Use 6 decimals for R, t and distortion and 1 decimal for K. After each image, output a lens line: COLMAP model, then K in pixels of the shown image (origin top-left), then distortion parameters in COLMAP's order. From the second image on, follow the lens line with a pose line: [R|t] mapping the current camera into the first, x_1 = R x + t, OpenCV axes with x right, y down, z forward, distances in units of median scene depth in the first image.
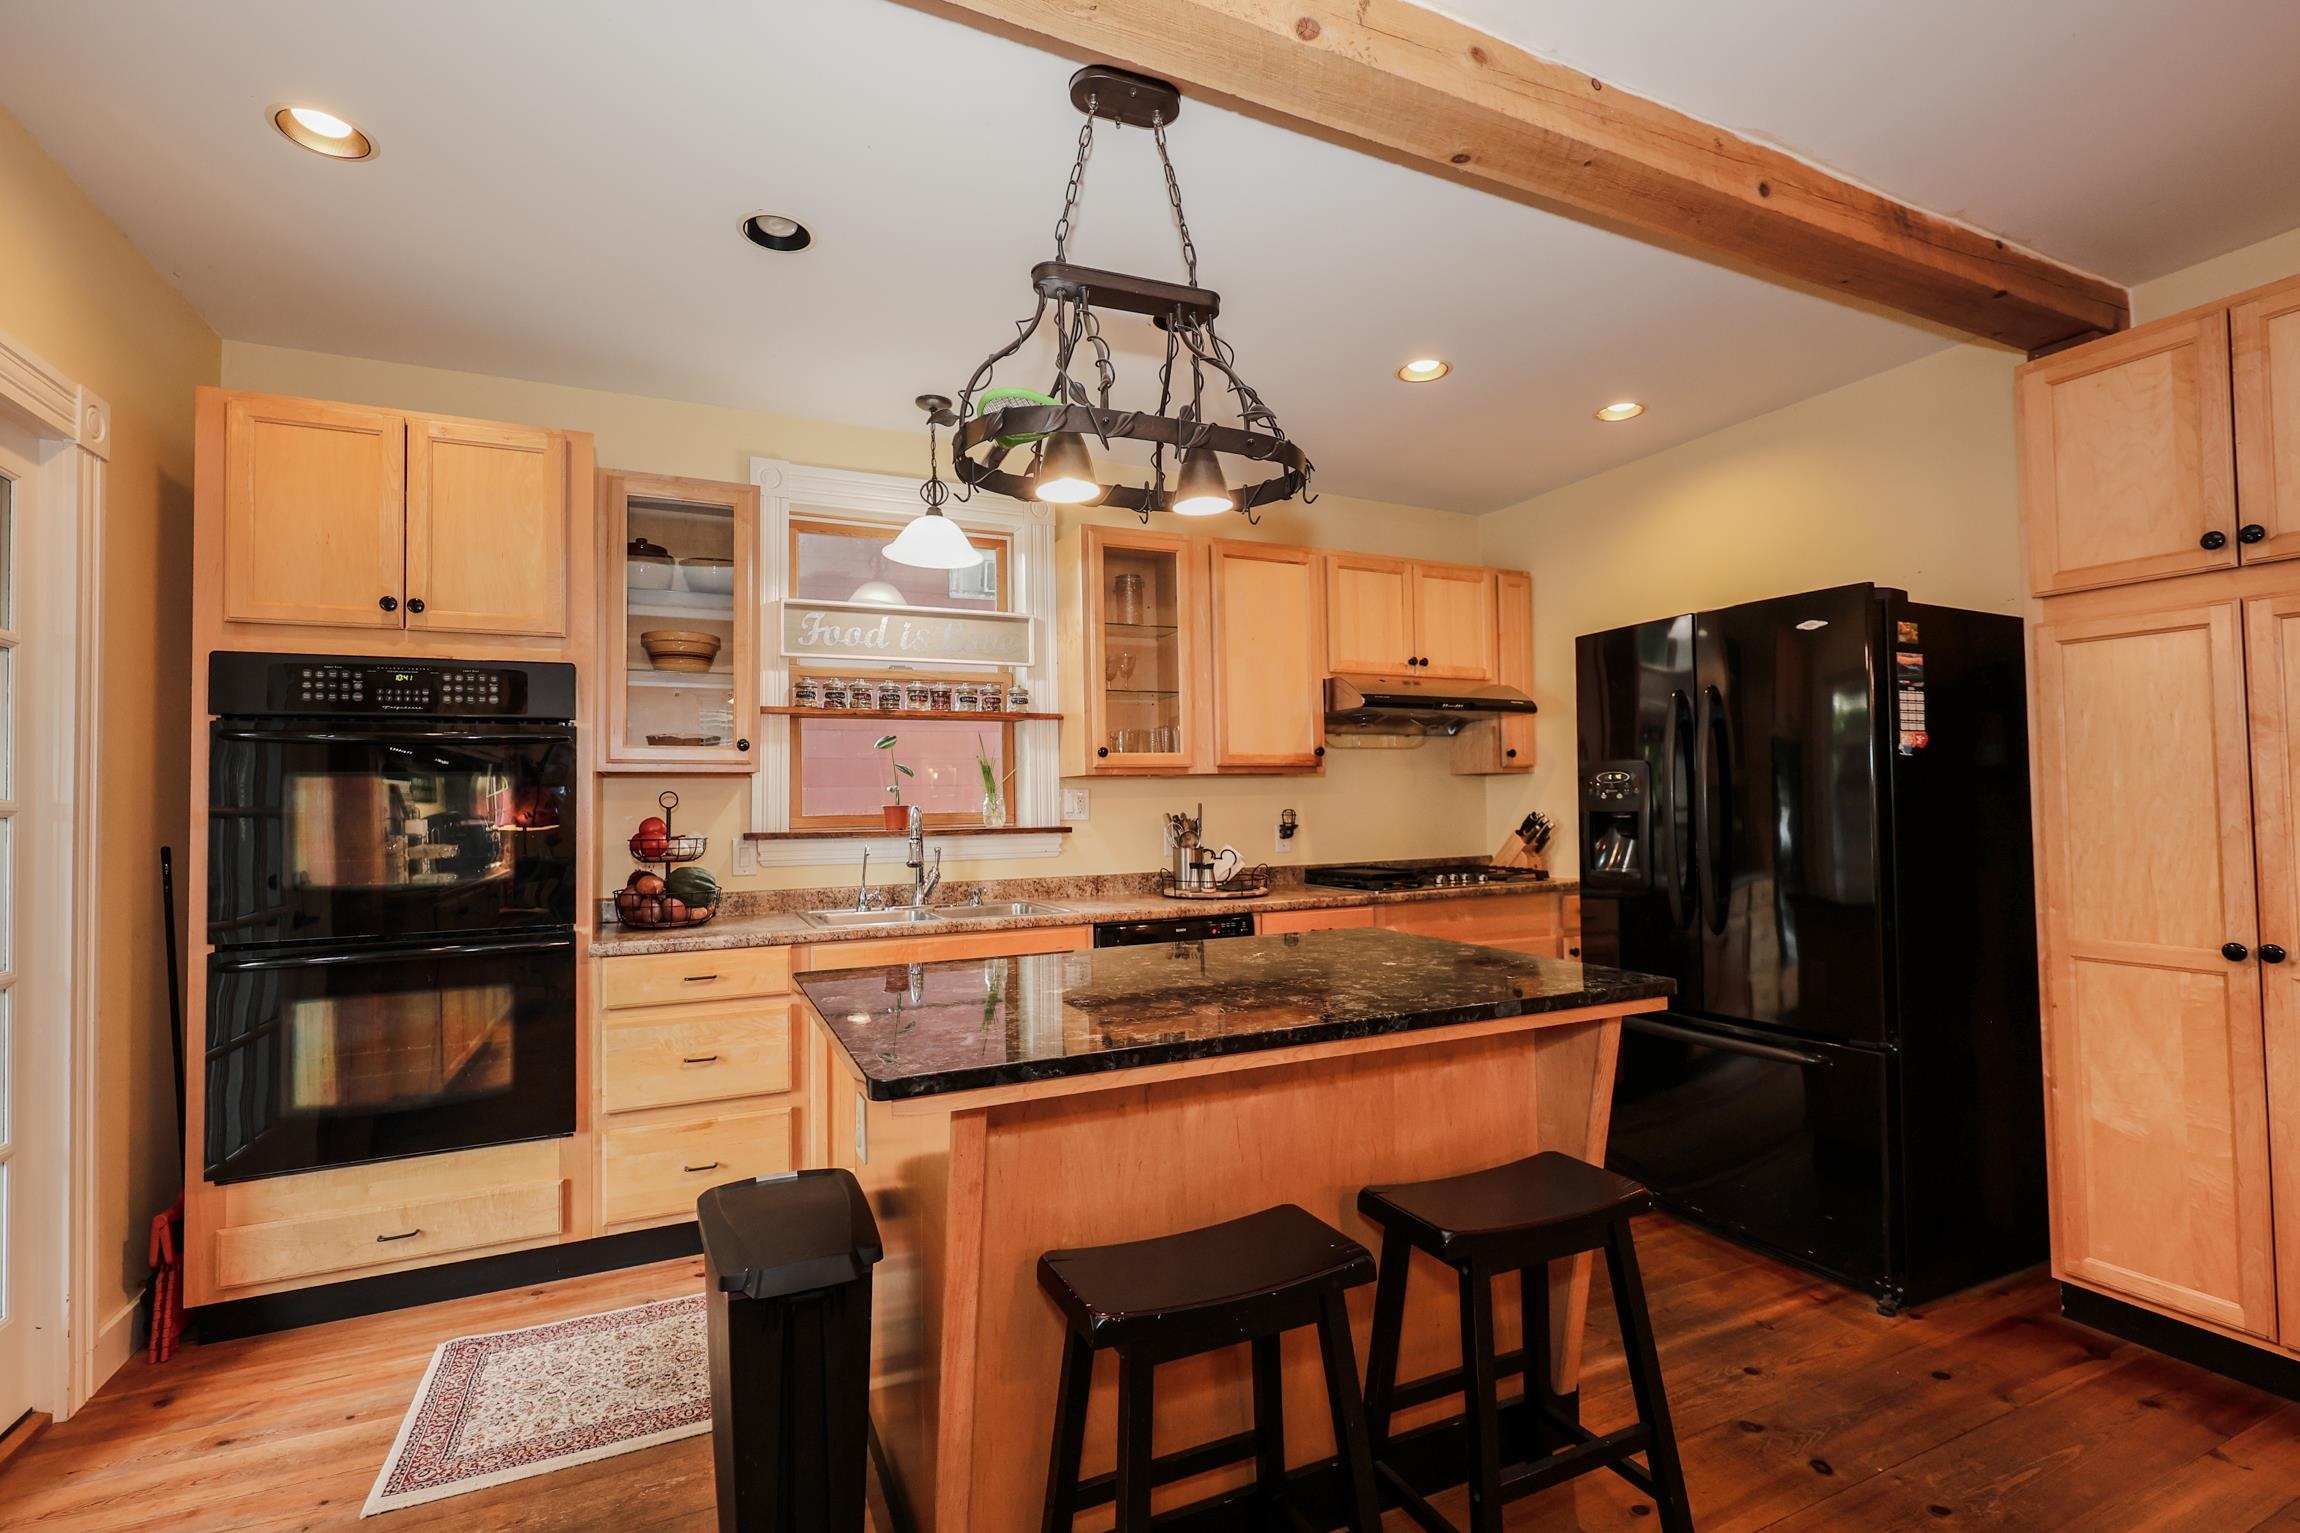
lens RADIAL K [[1023.5, 0, 1133.3], [0, 1023.5, 770.4], [0, 0, 1]] dist [-0.001006, -0.000057]
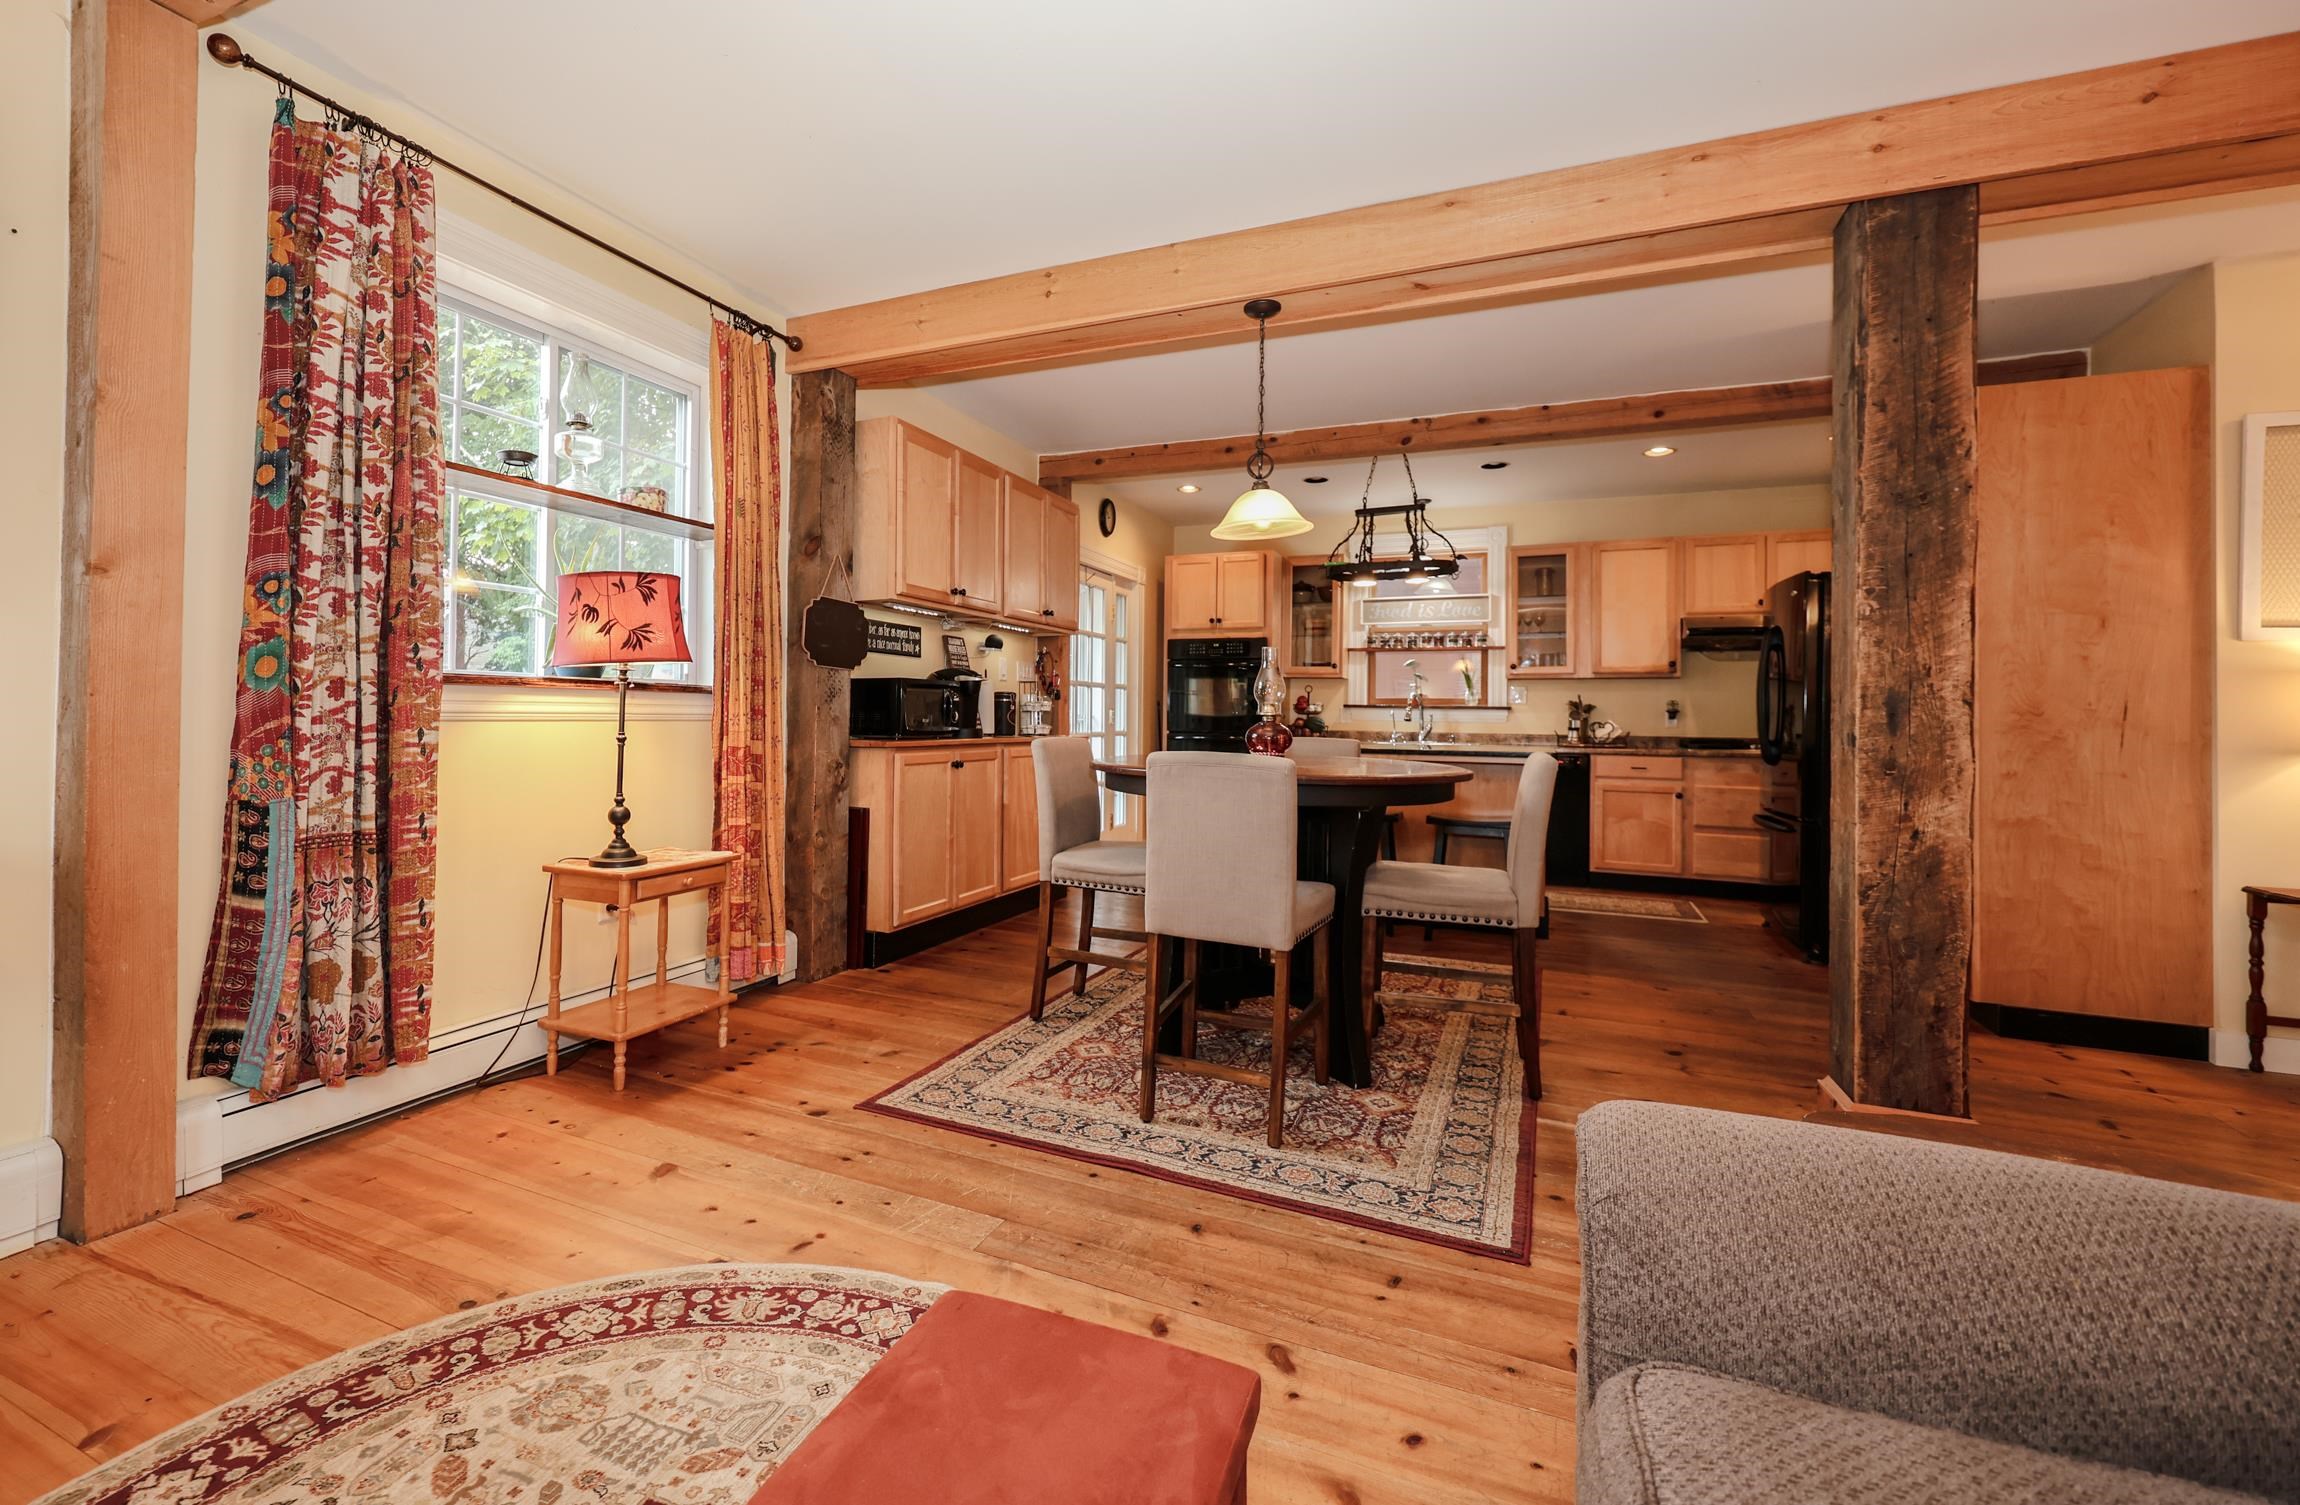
lens RADIAL K [[950.9, 0, 1077.3], [0, 950.9, 703.7], [0, 0, 1]] dist [0.001166, -0.000309]
pose [[0.643821, 0.018881, -0.764943, 0.847502], [0.000650, 0.999682, 0.025222, 0.006257], [0.765176, -0.016736, 0.643604, -0.807353]]
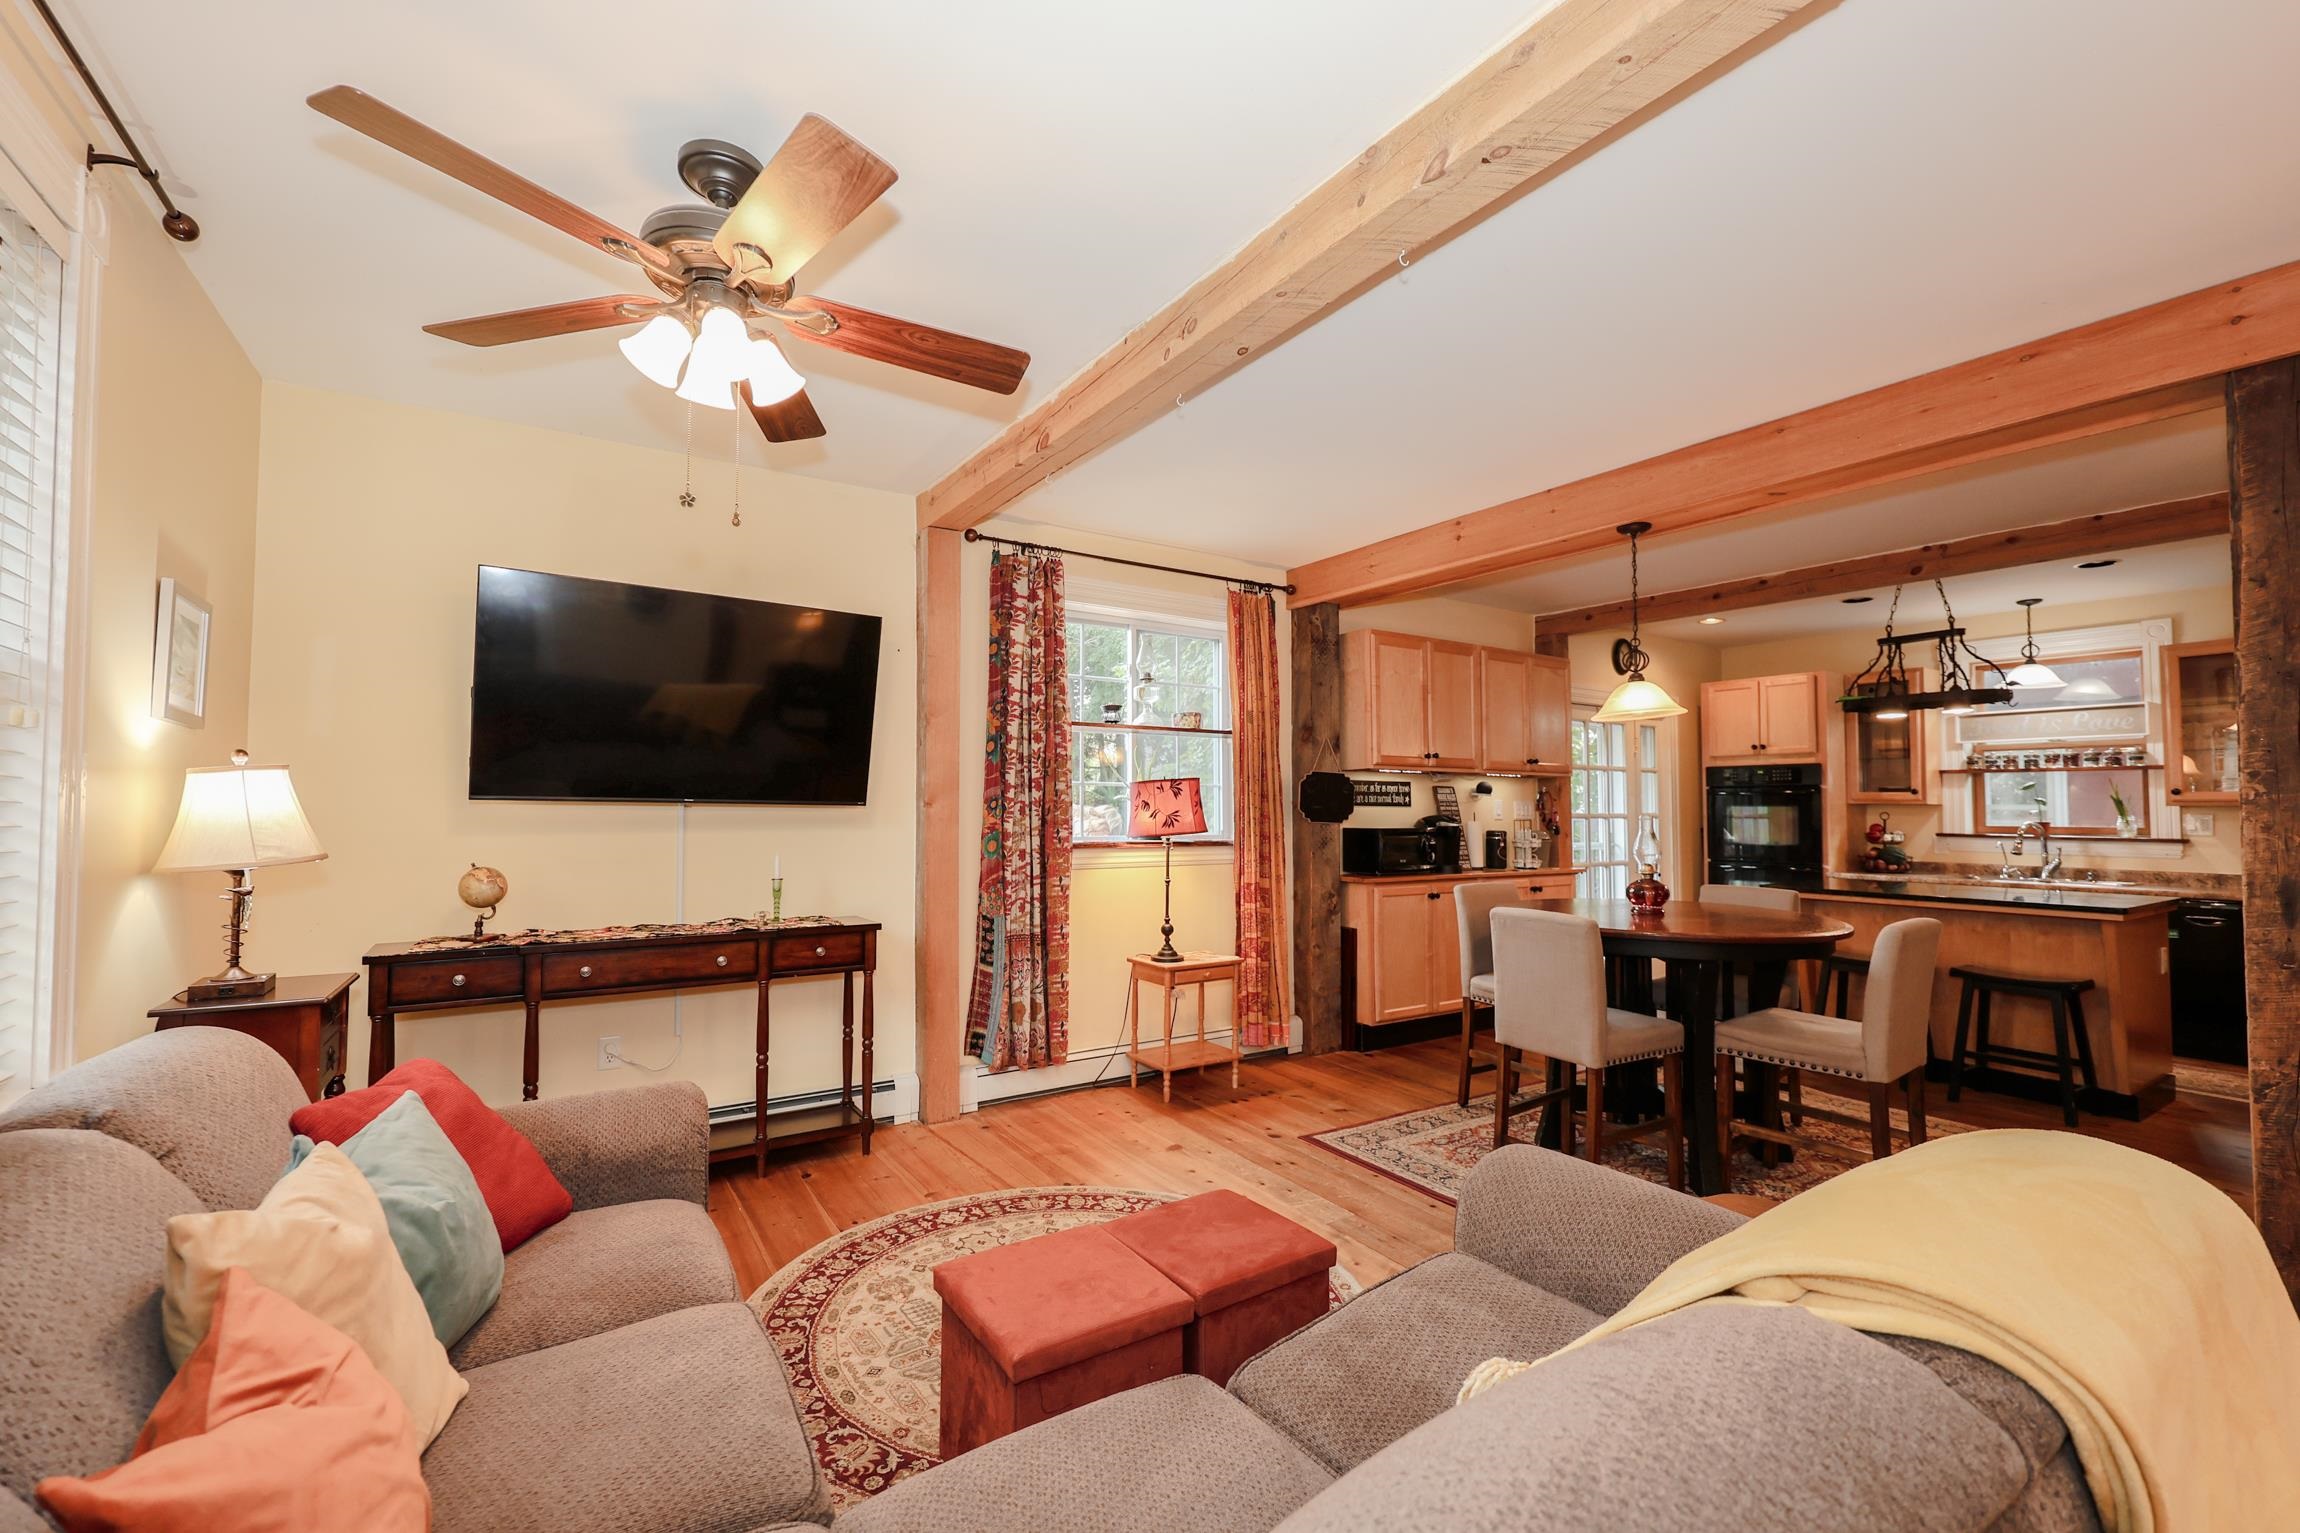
lens RADIAL K [[923.4, 0, 1168.7], [0, 923.4, 800.2], [0, 0, 1]] dist [0.004094, 0.000024]
pose [[0.146354, 0.006770, -0.989209, 1.201332], [0.027339, 0.999567, 0.010885, -0.064517], [0.988854, -0.028637, 0.146105, -0.761962]]
